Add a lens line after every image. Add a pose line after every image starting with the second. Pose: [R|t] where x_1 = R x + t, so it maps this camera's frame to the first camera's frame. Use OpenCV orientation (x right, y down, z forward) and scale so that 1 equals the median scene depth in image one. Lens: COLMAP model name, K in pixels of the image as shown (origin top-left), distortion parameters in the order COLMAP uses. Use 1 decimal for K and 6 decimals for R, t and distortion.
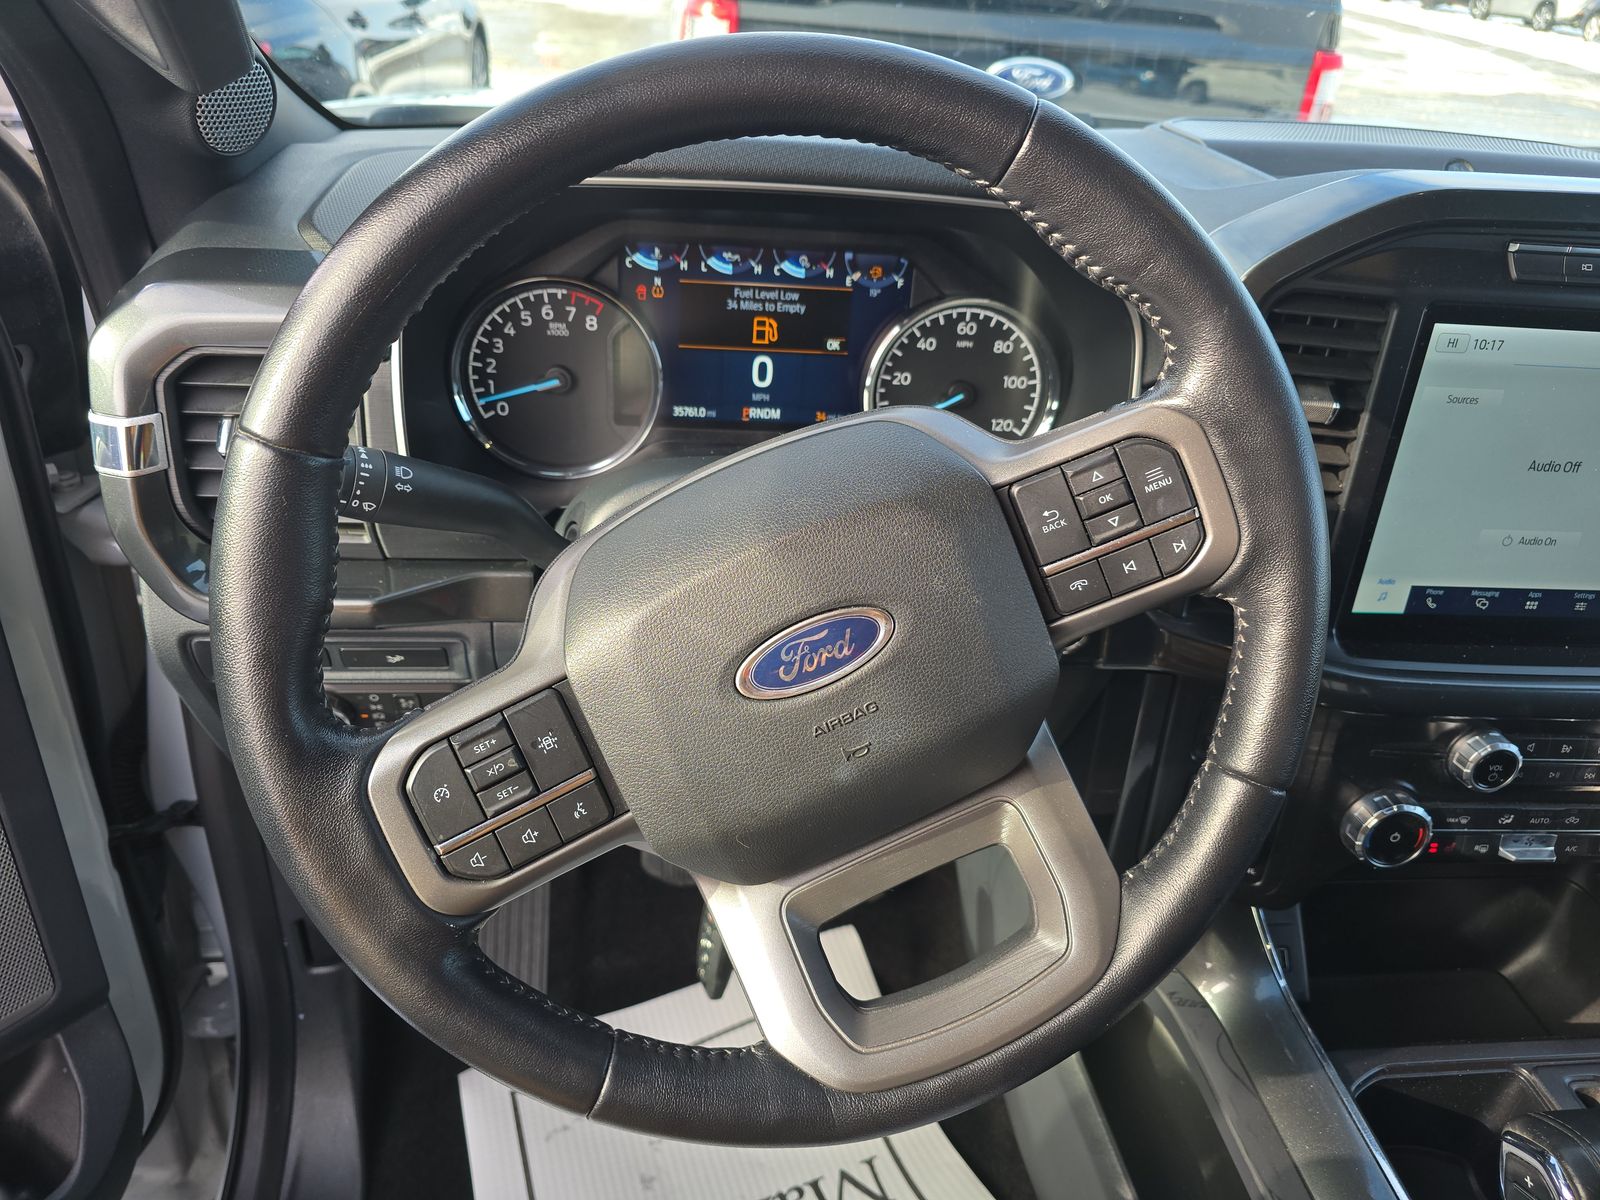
lens RADIAL K [[1011.9, 0, 799.0], [0, 1011.9, 591.0], [0, 0, 1]] dist [0.022202, -0.035891]
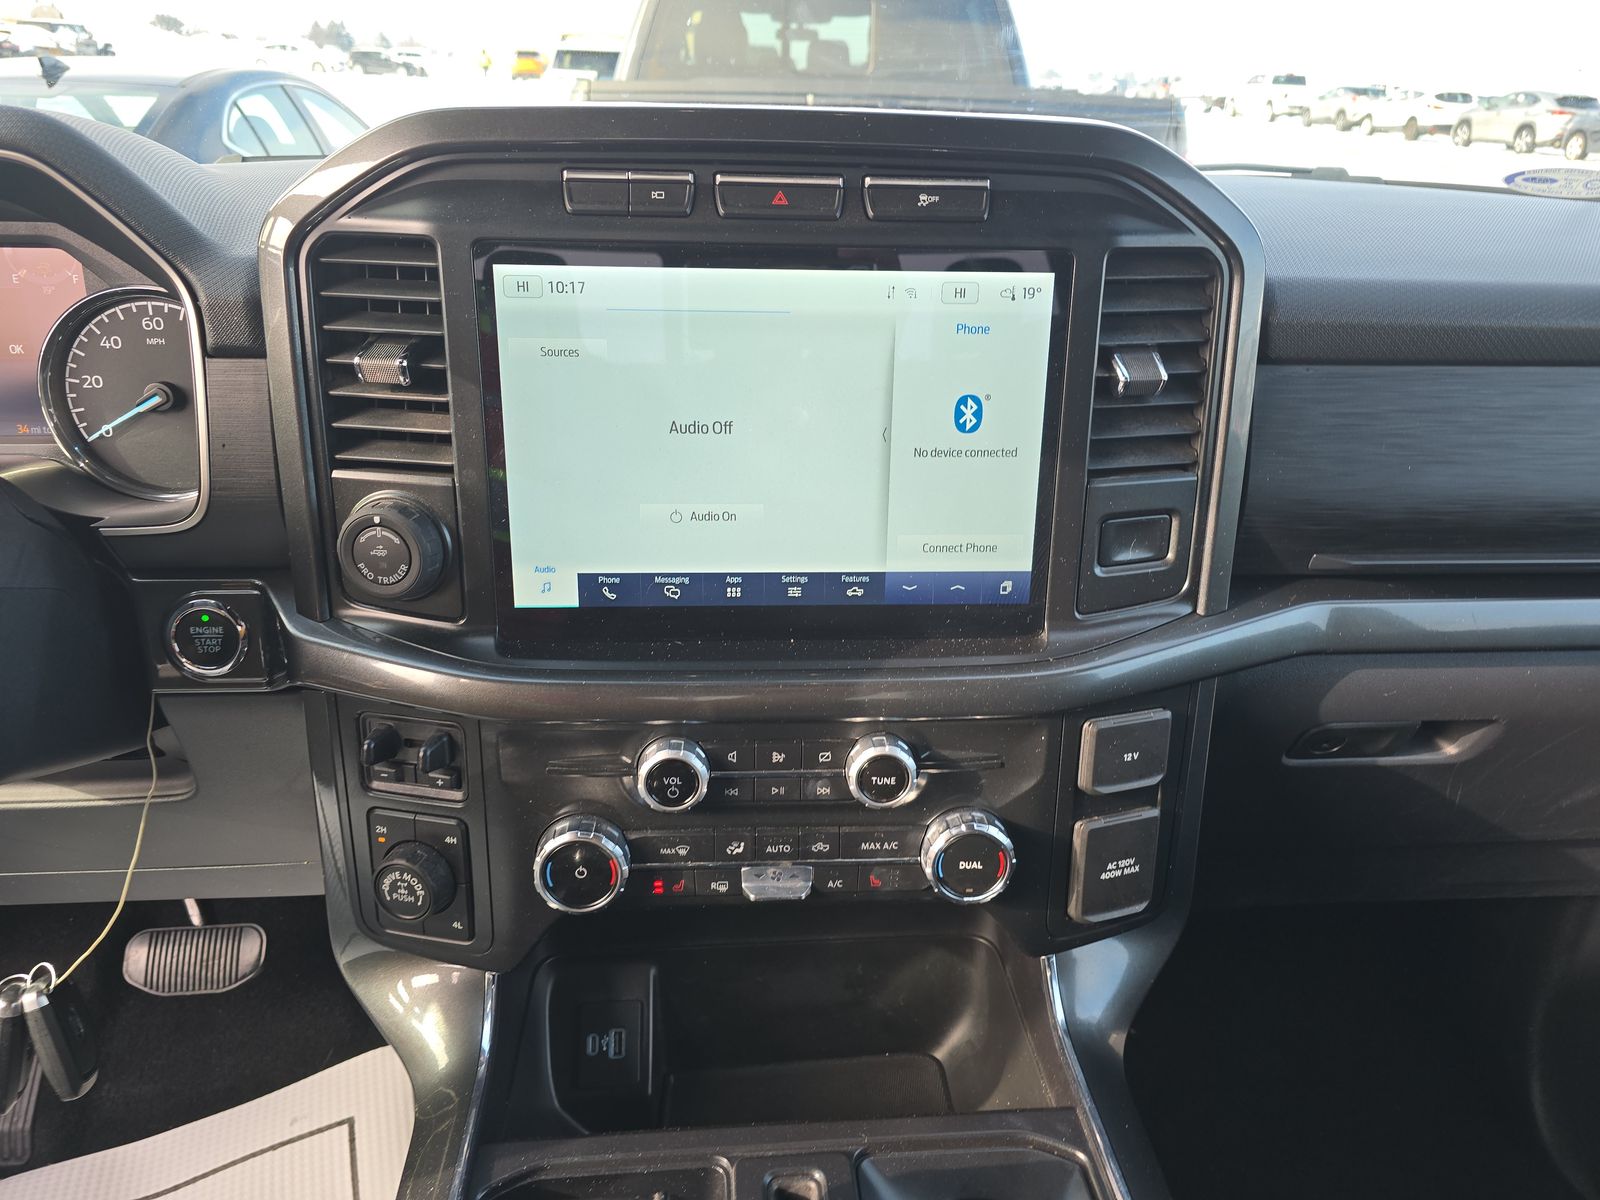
lens RADIAL K [[1011.9, 0, 799.0], [0, 1011.9, 591.0], [0, 0, 1]] dist [0.022202, -0.035891]
pose [[0.999095, -0.041783, 0.007956, 0.748507], [0.042464, 0.990583, -0.130166, 0.124522], [-0.002442, 0.130386, 0.991460, 0.133976]]
